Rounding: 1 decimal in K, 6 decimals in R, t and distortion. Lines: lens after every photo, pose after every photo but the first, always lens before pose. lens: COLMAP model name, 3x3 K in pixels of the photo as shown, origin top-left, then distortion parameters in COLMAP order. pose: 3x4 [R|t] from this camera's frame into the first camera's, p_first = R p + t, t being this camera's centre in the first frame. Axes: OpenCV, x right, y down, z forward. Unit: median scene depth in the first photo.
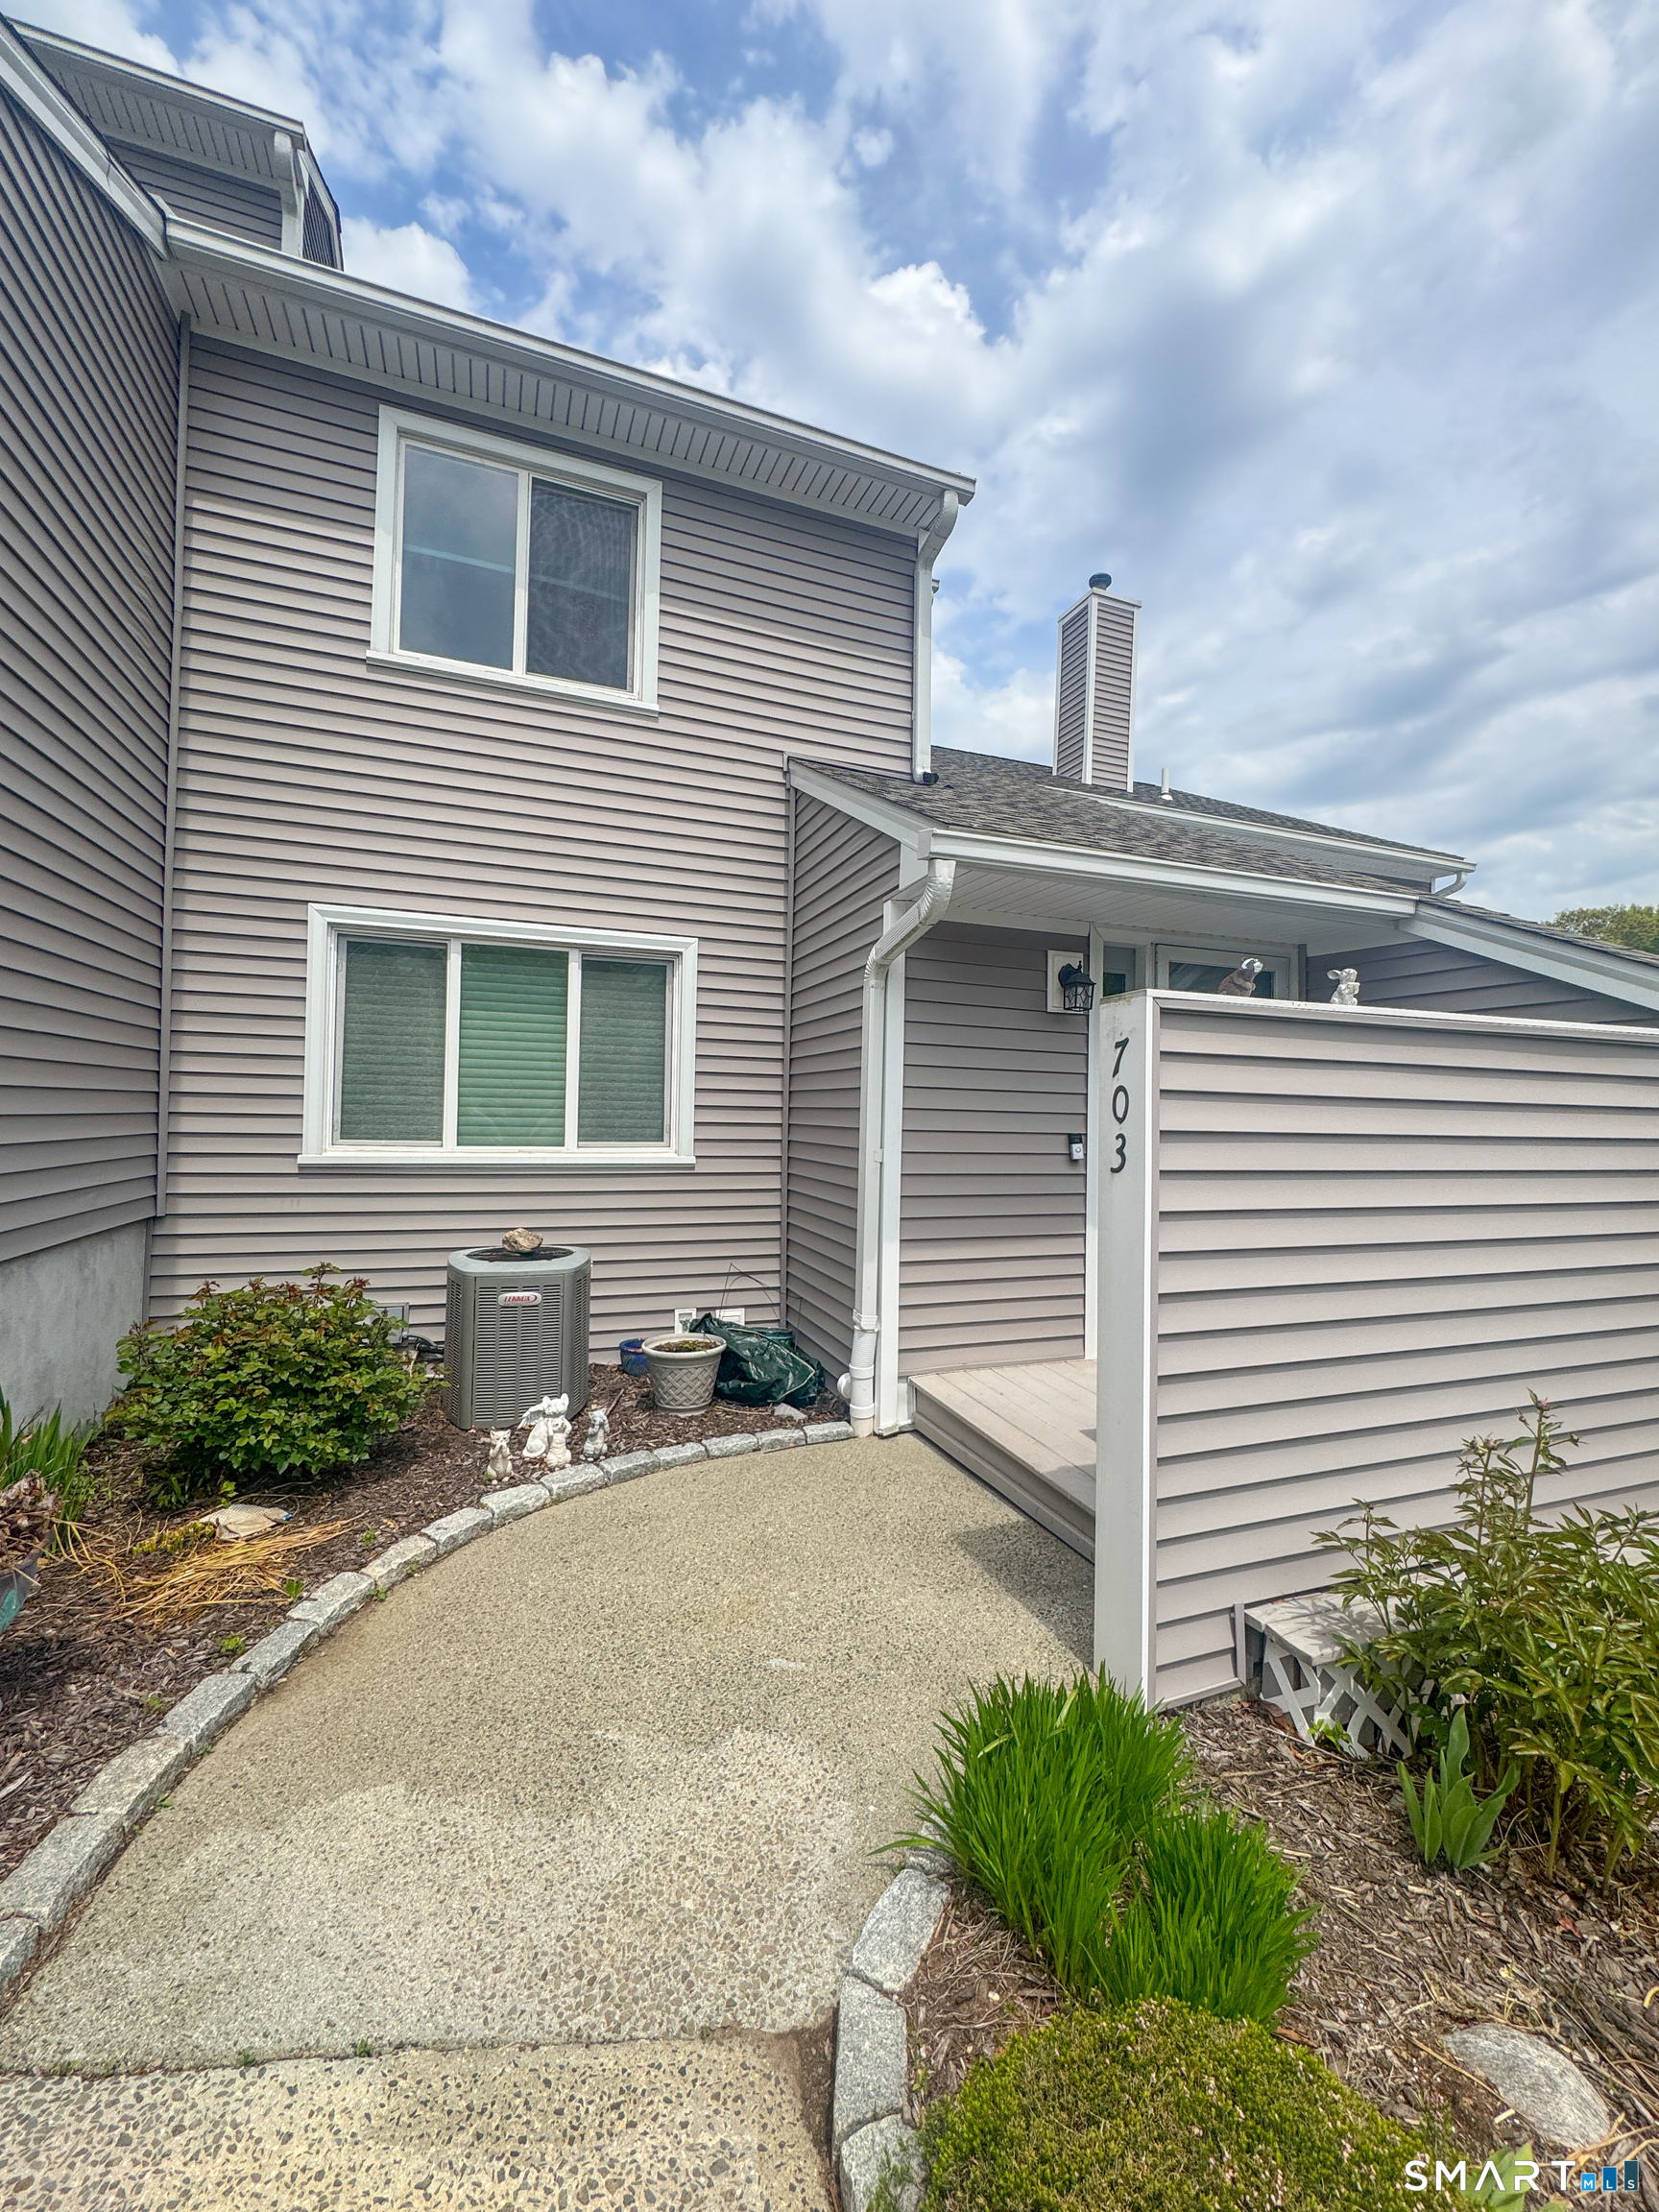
lens RADIAL K [[887.5, 0, 829.1], [0, 887.5, 1101.5], [0, 0, 1]] dist [-0.004325, 0.001409]
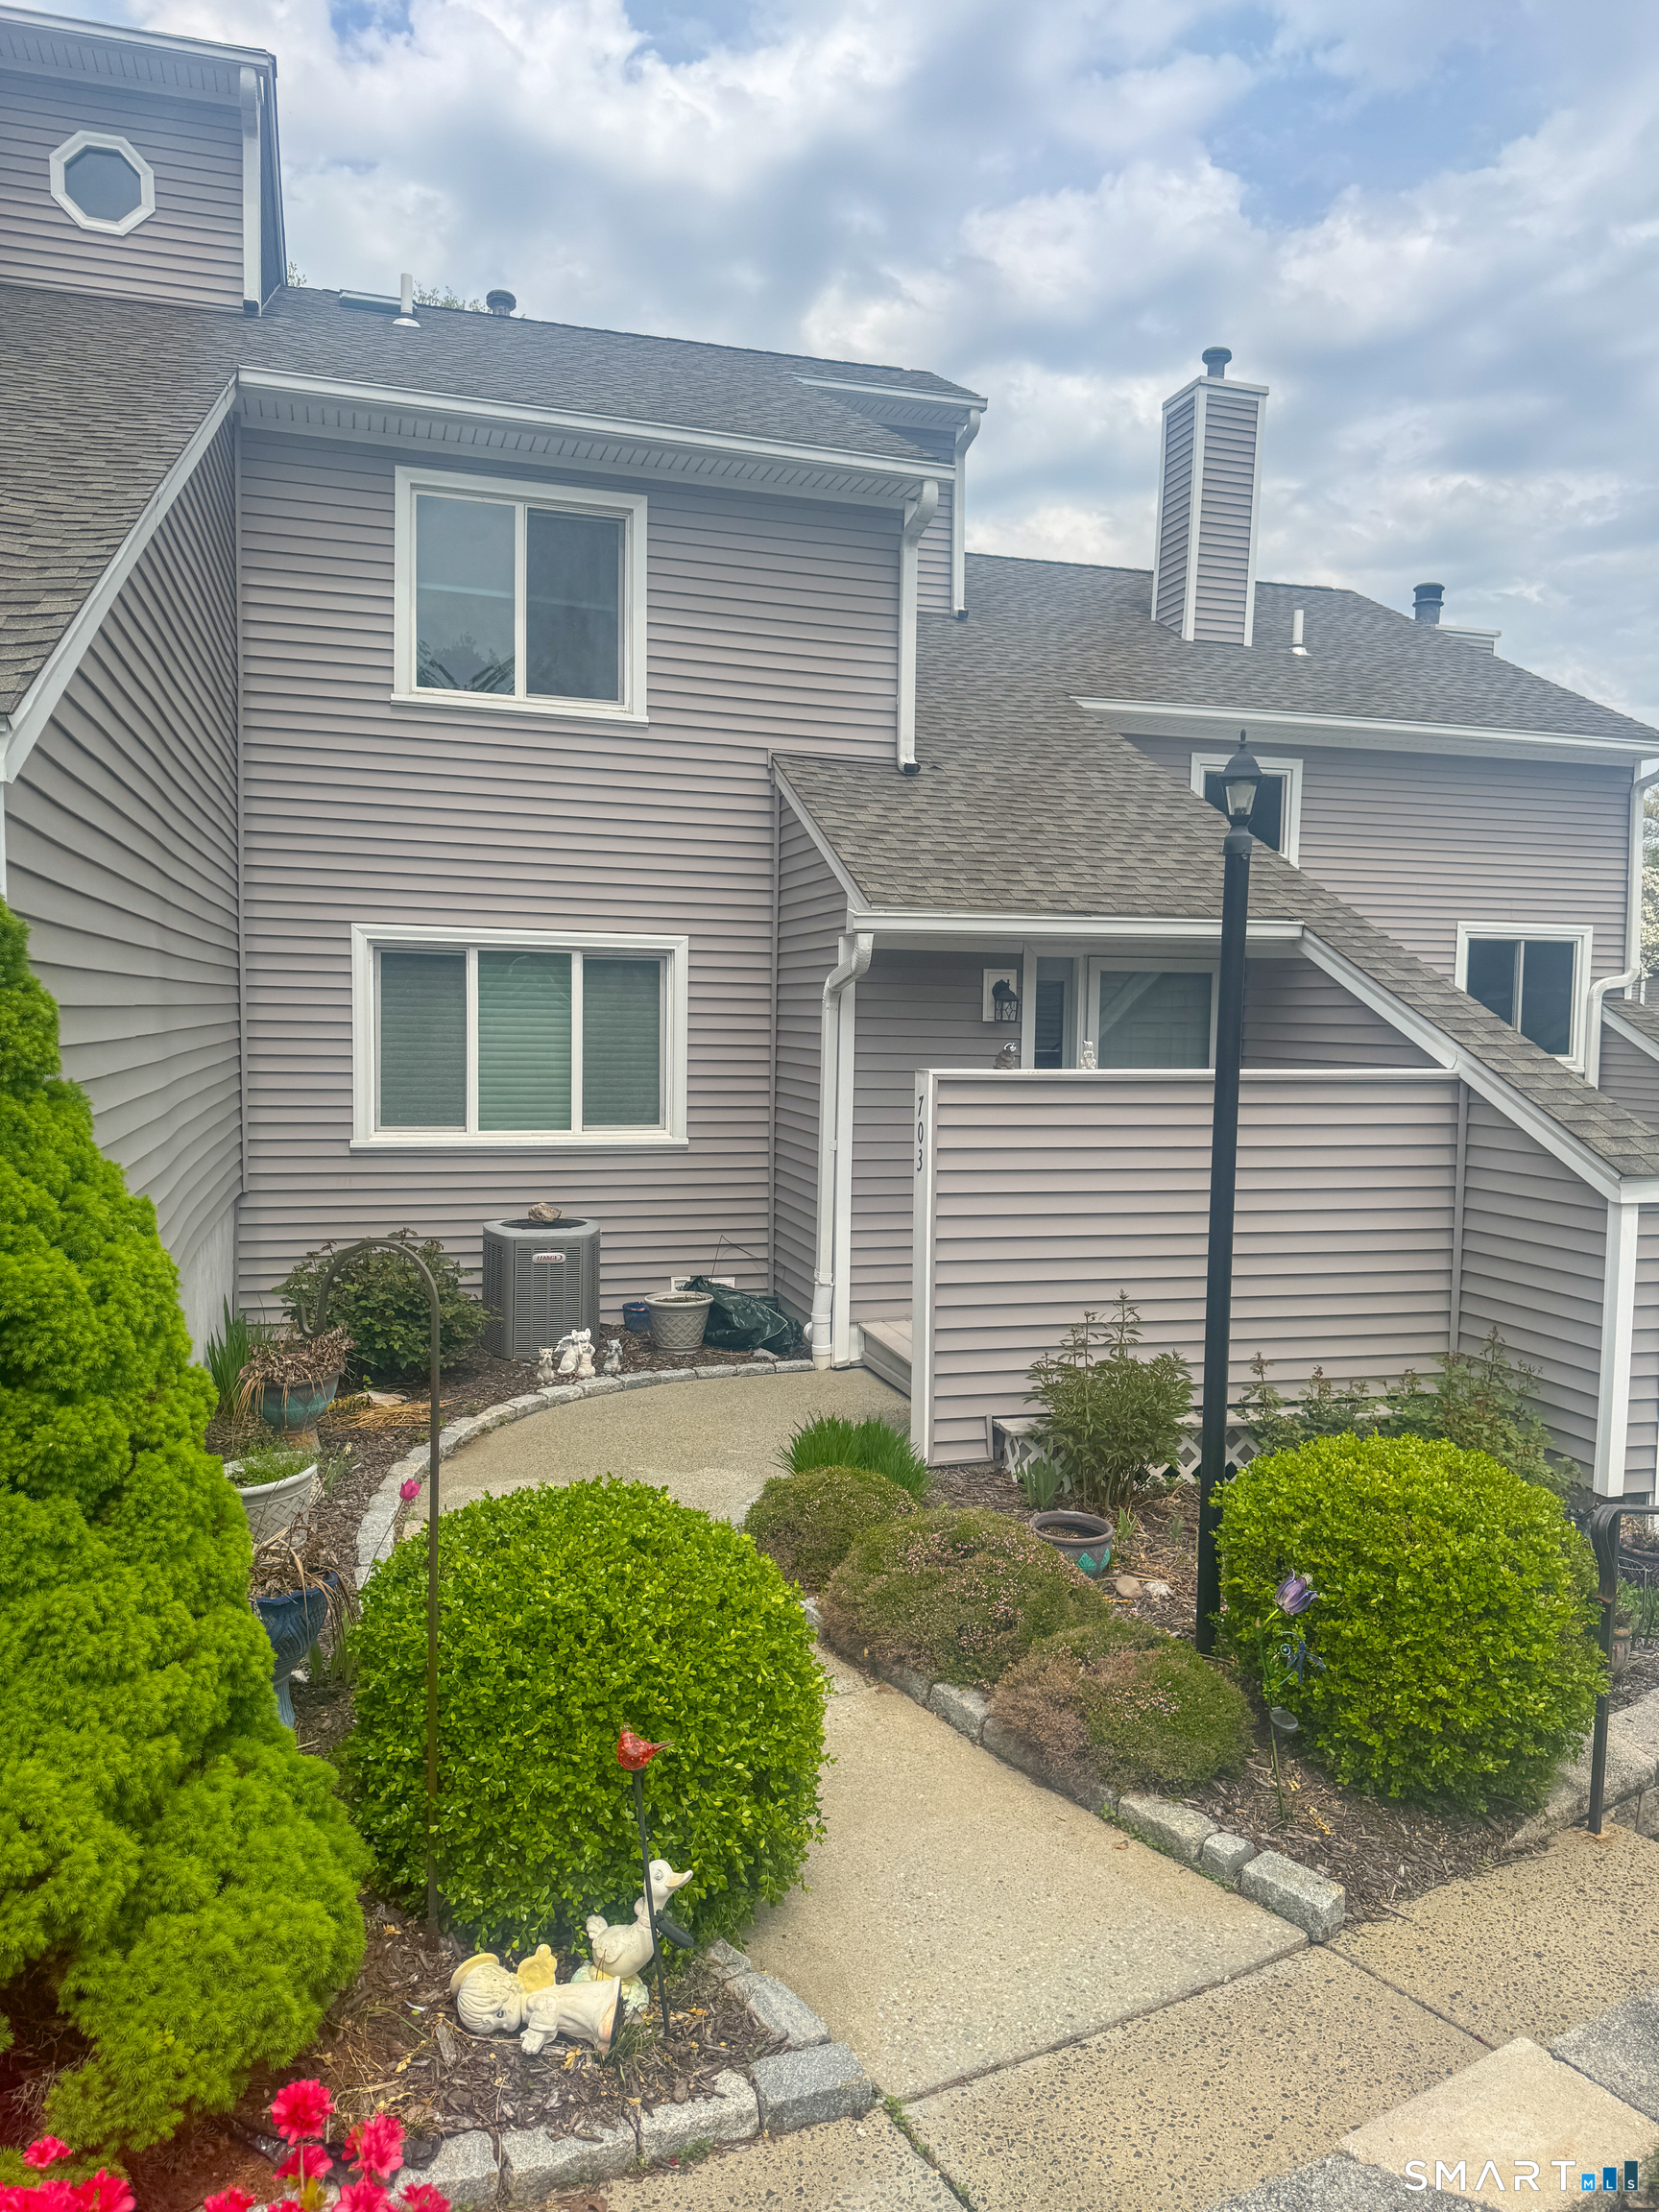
lens RADIAL K [[1560.8, 0, 829.6], [0, 1560.8, 1110.7], [0, 0, 1]] dist [0.066822, -0.075296]
pose [[0.997560, 0.000836, -0.069816, 0.183668], [0.004652, 0.996911, 0.078402, -0.142653], [0.069666, -0.078536, 0.994474, -1.047972]]
